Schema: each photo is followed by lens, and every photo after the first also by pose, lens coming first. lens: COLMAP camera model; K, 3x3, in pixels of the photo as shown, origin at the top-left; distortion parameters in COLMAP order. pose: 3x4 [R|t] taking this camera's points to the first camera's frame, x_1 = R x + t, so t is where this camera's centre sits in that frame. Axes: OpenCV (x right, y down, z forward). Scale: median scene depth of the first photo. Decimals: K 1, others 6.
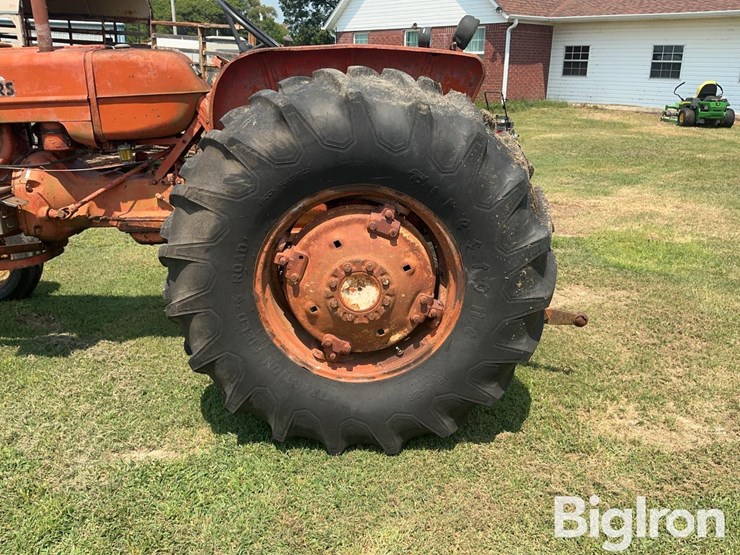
lens RADIAL K [[623.3, 0, 369.5], [0, 623.3, 280.1], [0, 0, 1]] dist [0.120484, -0.246111]
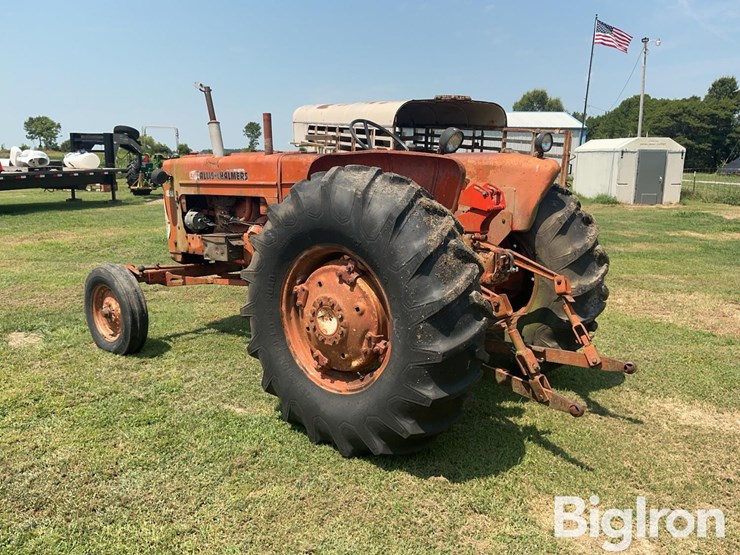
lens RADIAL K [[623.3, 0, 364.6], [0, 623.3, 273.5], [0, 0, 1]] dist [0.120484, -0.246111]
pose [[0.747253, 0.120075, -0.653601, 0.893083], [-0.220626, 0.972580, -0.073563, 0.000962], [0.626847, 0.199172, 0.753256, -0.008362]]
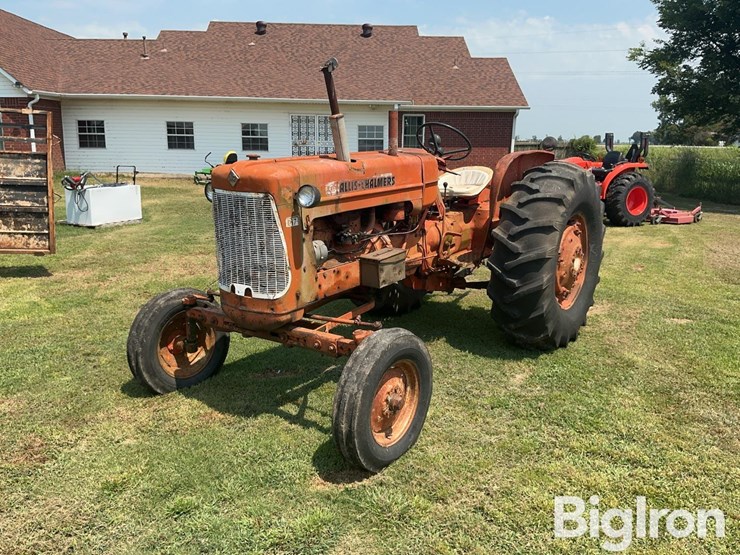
lens RADIAL K [[623.3, 0, 366.8], [0, 623.3, 276.1], [0, 0, 1]] dist [0.120484, -0.246111]
pose [[0.609815, -0.171804, 0.773698, -2.049239], [0.250246, 0.968020, 0.017714, -0.145142], [-0.751999, 0.182813, 0.633307, 0.170064]]
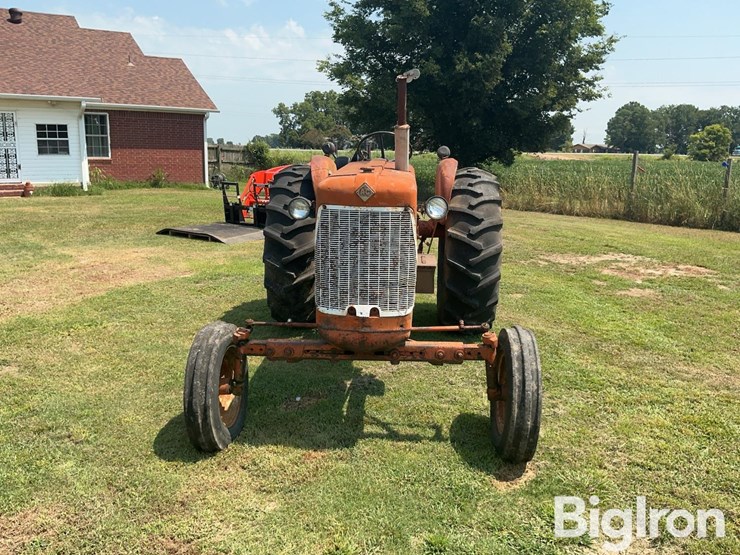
lens RADIAL K [[623.3, 0, 371.1], [0, 623.3, 275.4], [0, 0, 1]] dist [0.120484, -0.246111]
pose [[0.083521, -0.208319, 0.974488, -2.410081], [0.304119, 0.936581, 0.174151, -0.460982], [-0.948966, 0.281815, 0.141578, 1.072341]]
